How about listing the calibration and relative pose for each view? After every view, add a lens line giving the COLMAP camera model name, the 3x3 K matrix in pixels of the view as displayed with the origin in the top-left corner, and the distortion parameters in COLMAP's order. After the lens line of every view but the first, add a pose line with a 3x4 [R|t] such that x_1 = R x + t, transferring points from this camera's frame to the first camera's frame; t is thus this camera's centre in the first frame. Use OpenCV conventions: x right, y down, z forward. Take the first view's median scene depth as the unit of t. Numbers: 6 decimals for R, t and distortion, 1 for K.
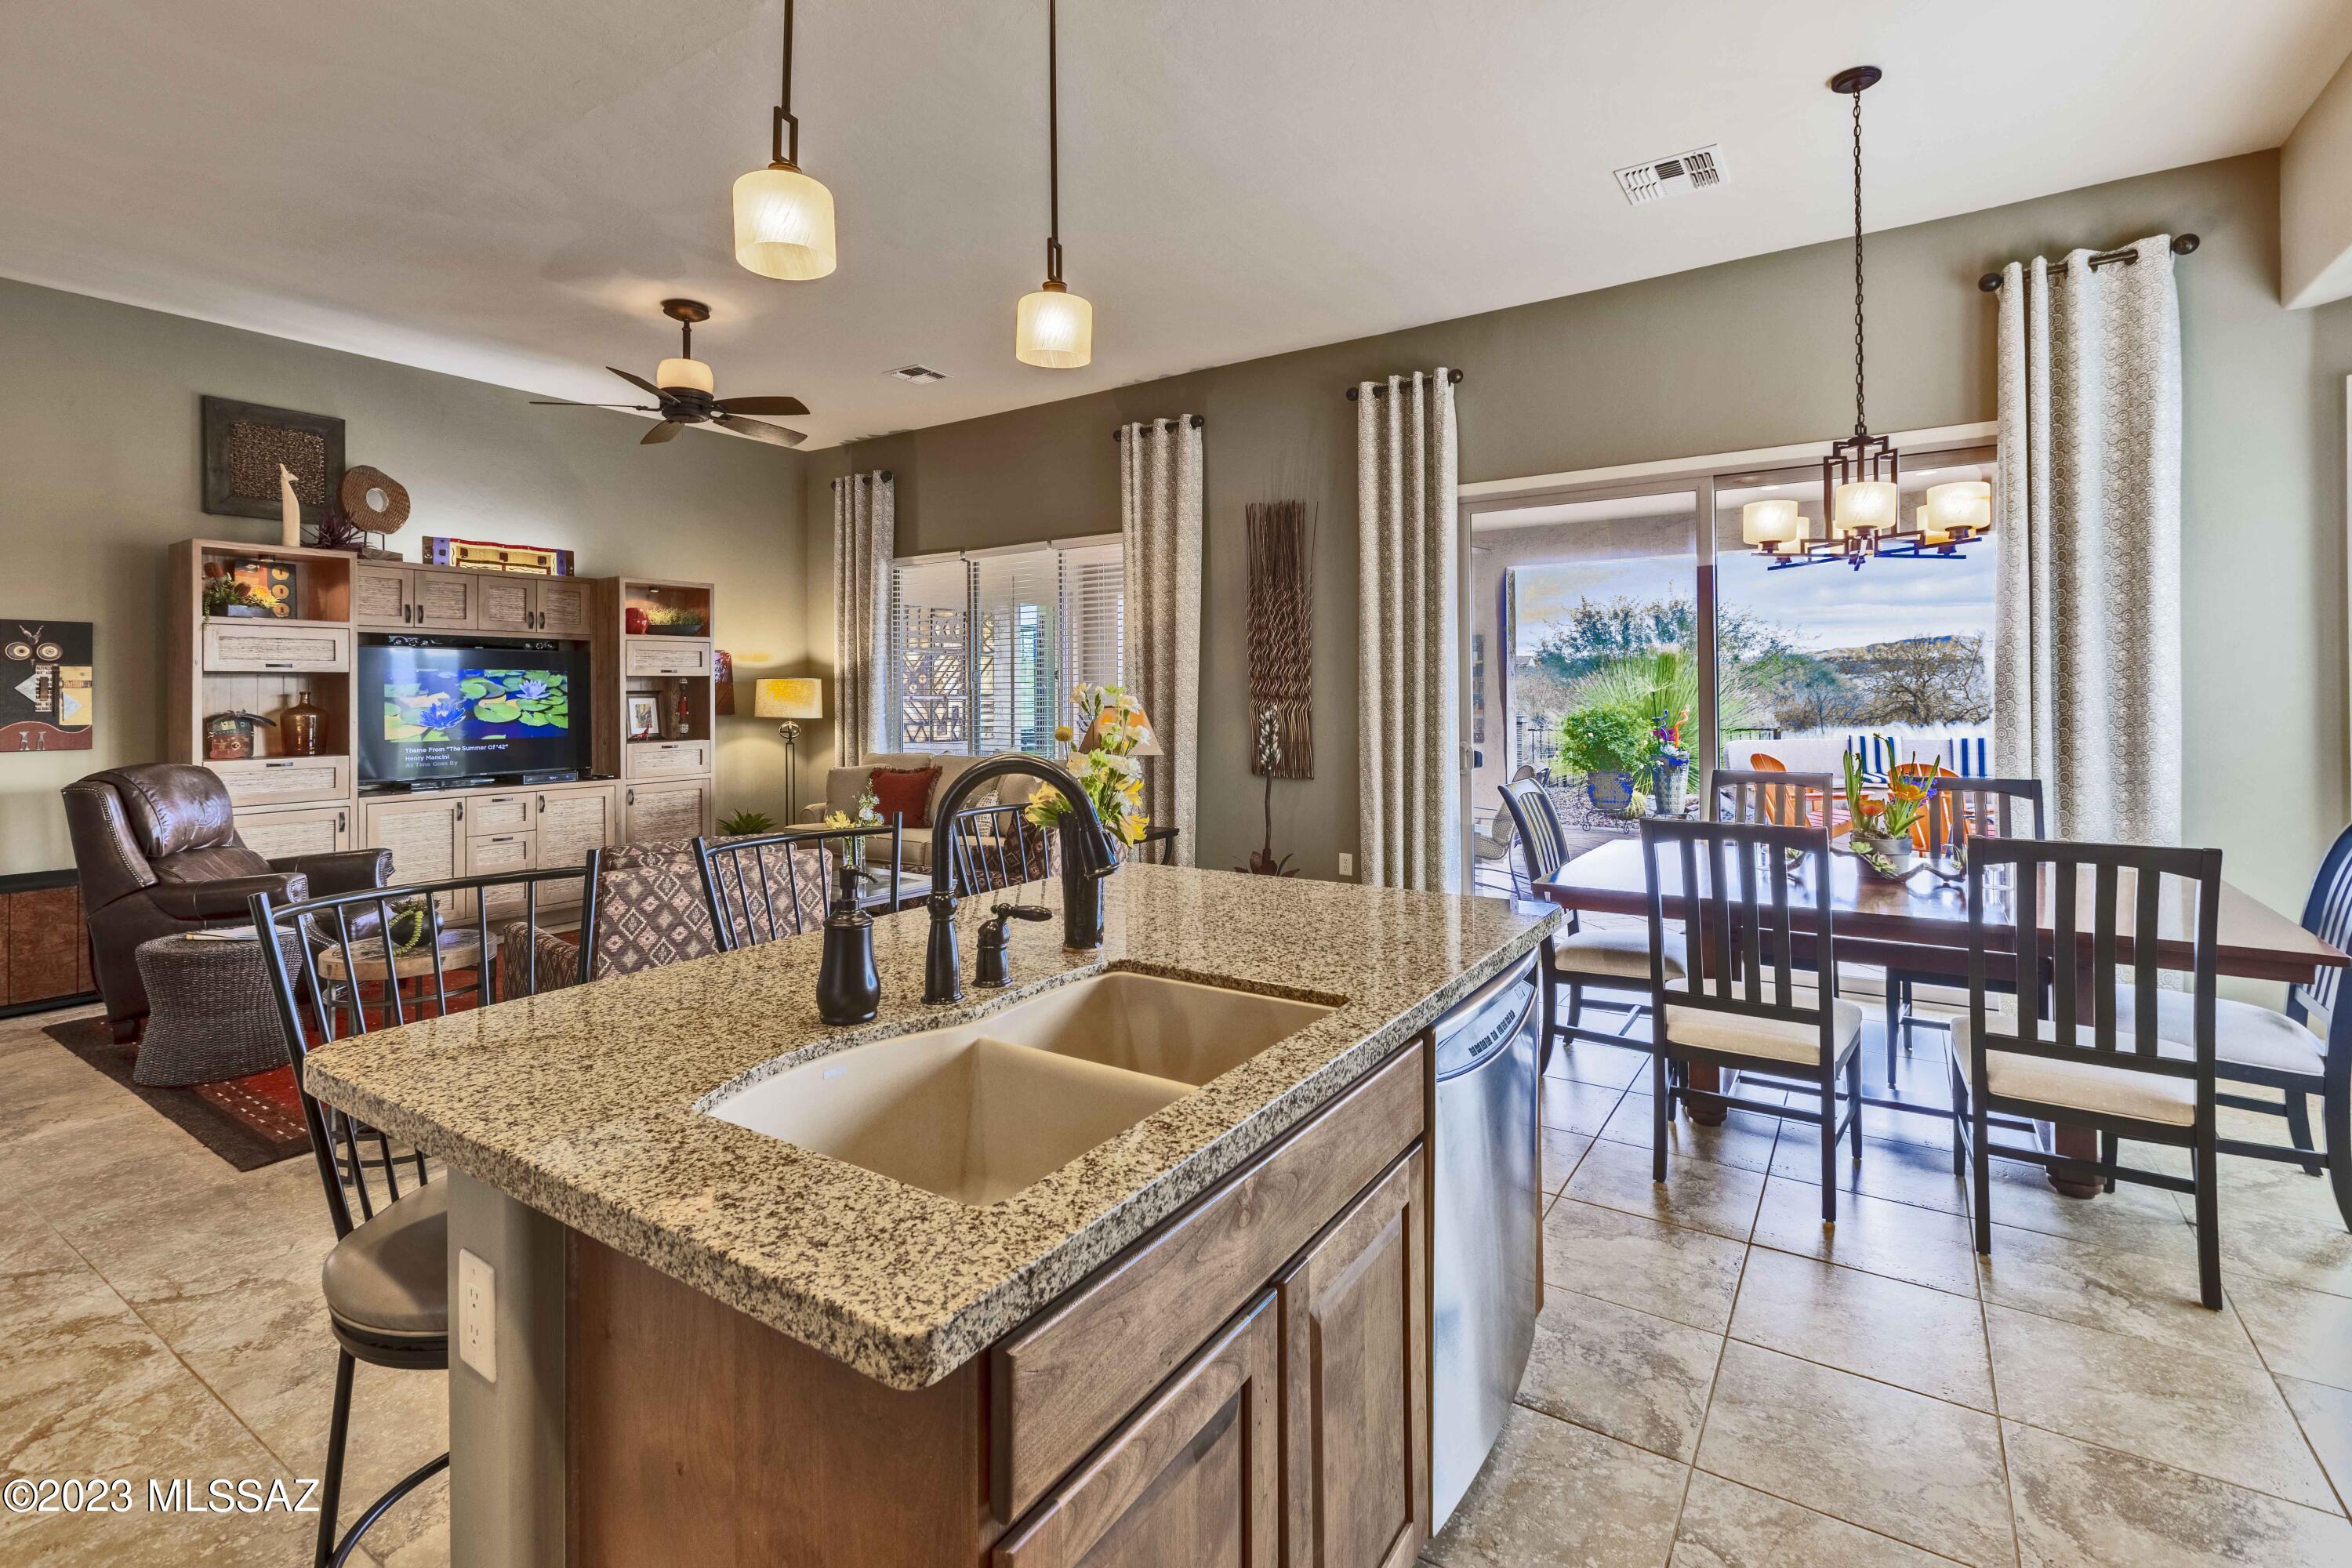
lens RADIAL K [[1071.9, 0, 1241.0], [0, 1071.9, 676.9], [0, 0, 1]] dist [0.002577, -0.001097]
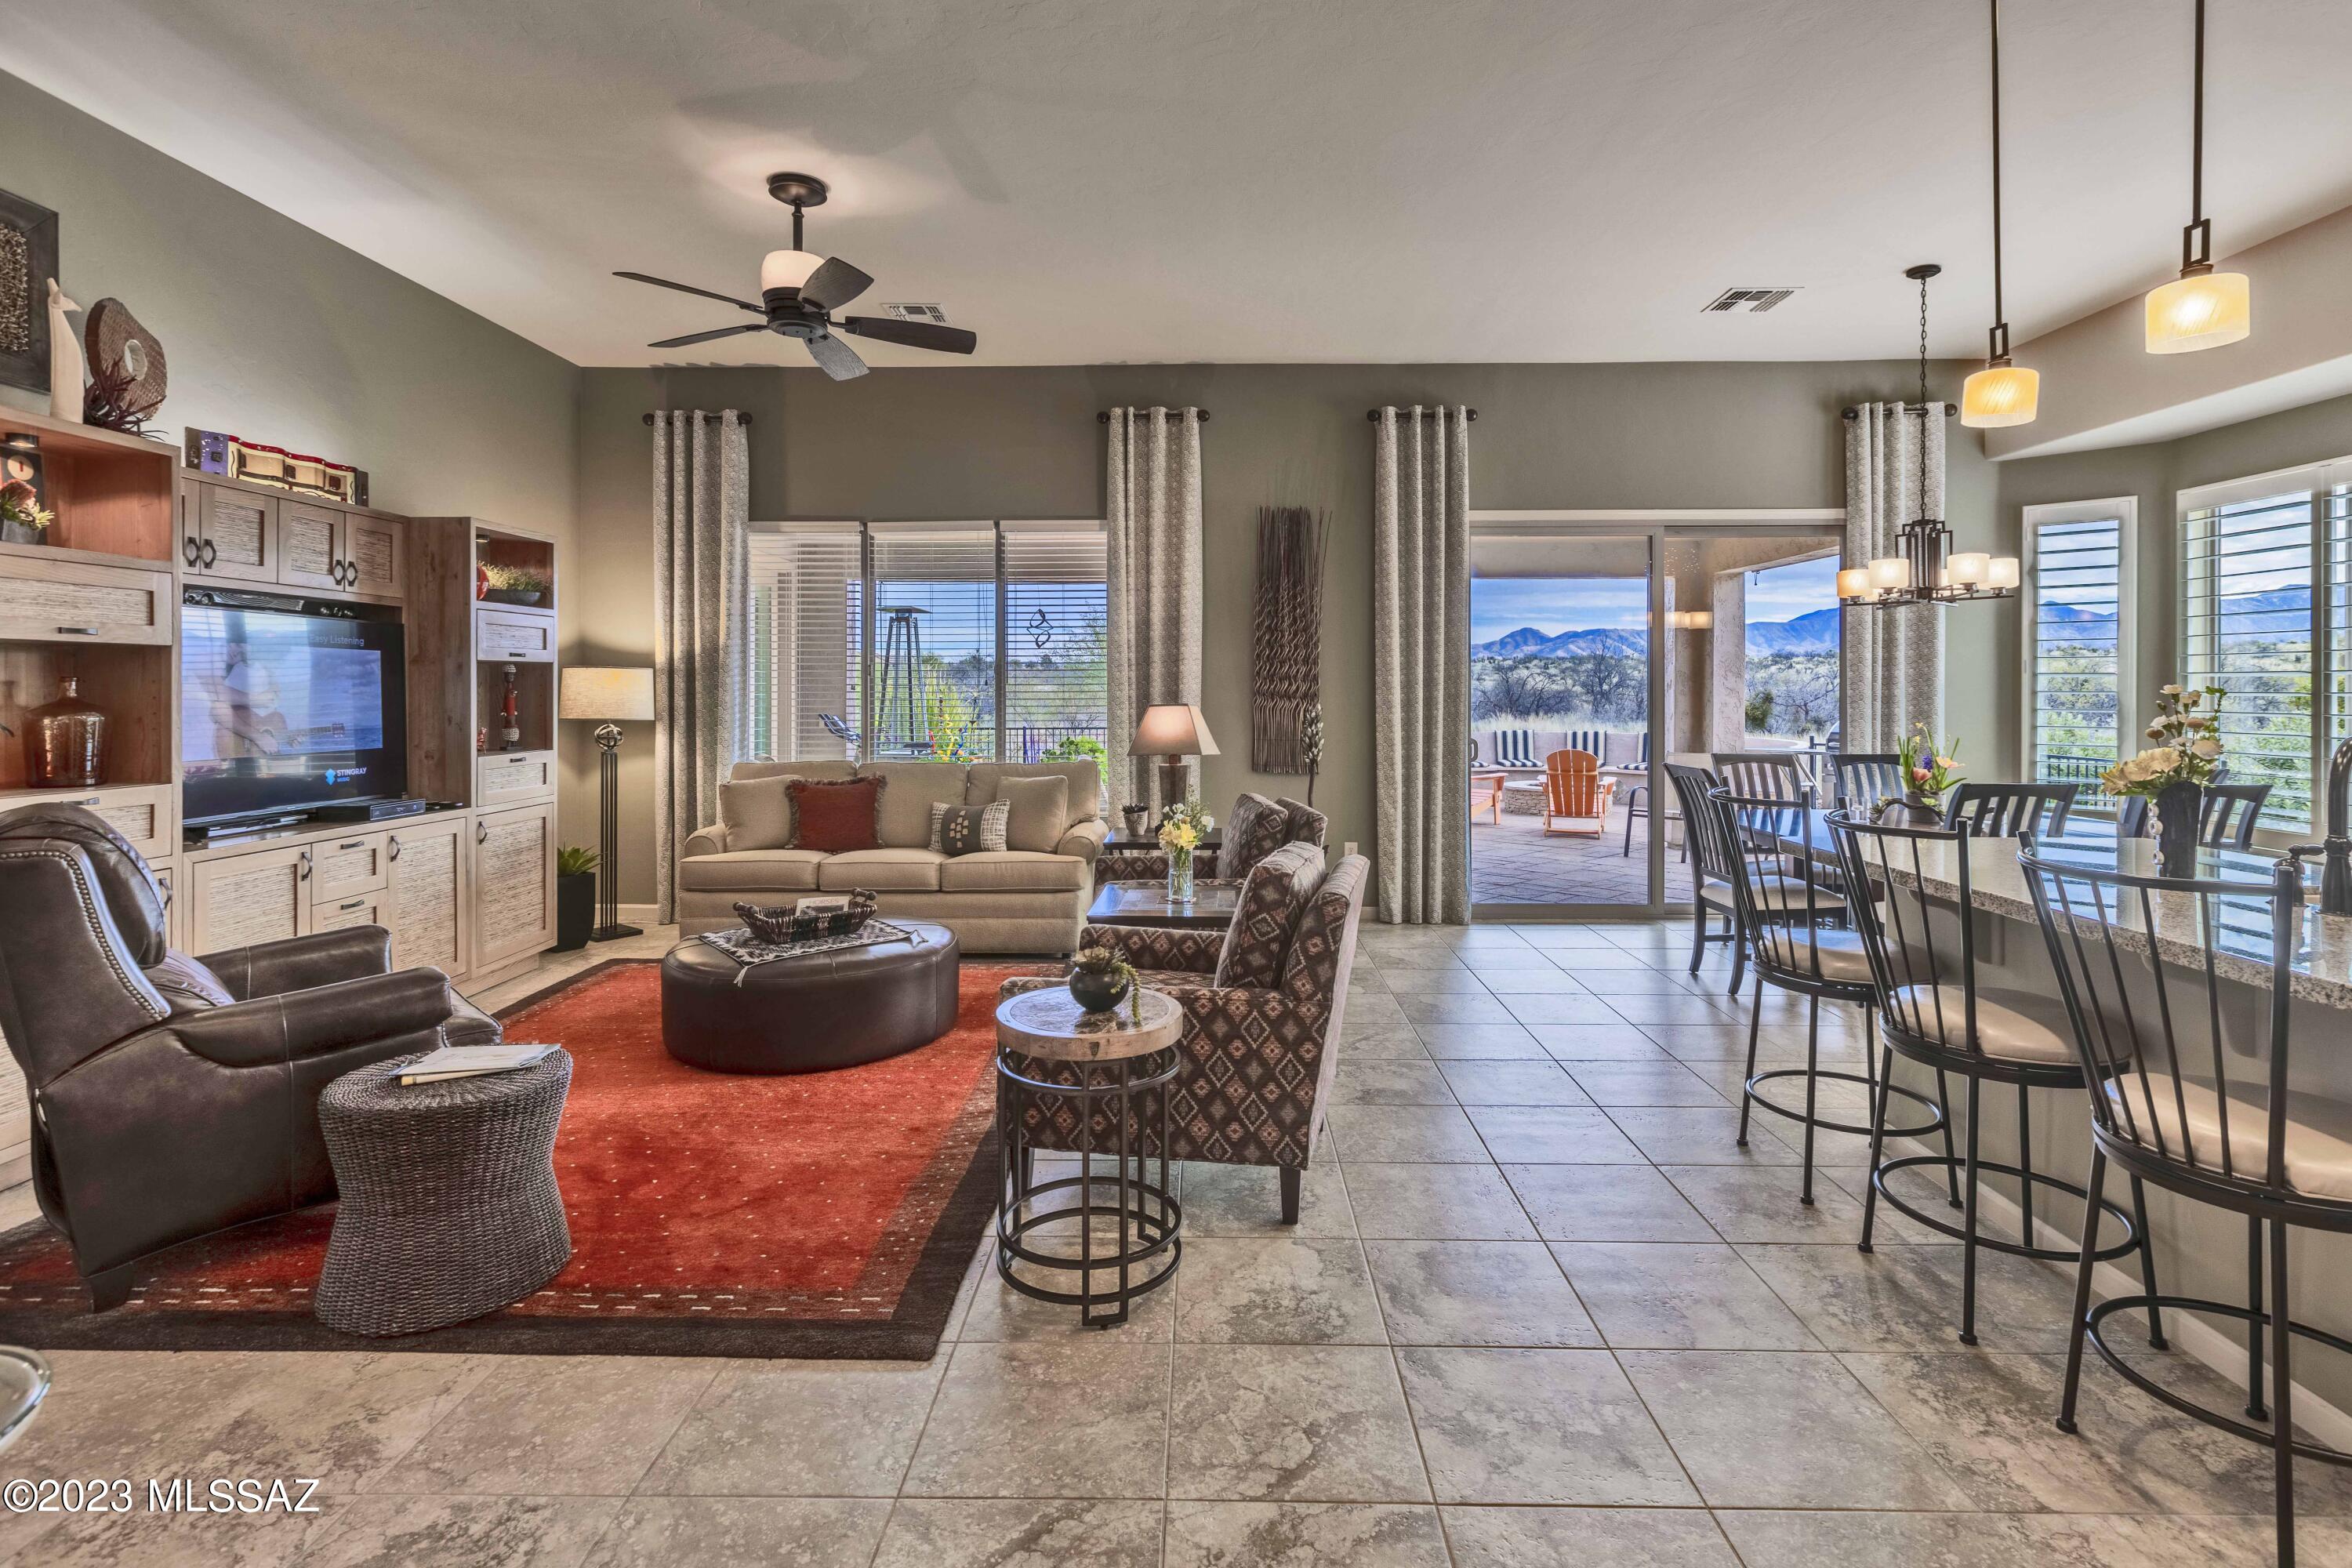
lens RADIAL K [[1071.9, 0, 1244.8], [0, 1071.9, 688.4], [0, 0, 1]] dist [0.002577, -0.001097]
pose [[0.845777, 0.008981, 0.533460, -0.575817], [-0.014858, 0.999867, 0.006724, 0.005855], [-0.533329, -0.013613, 0.845798, 0.151895]]
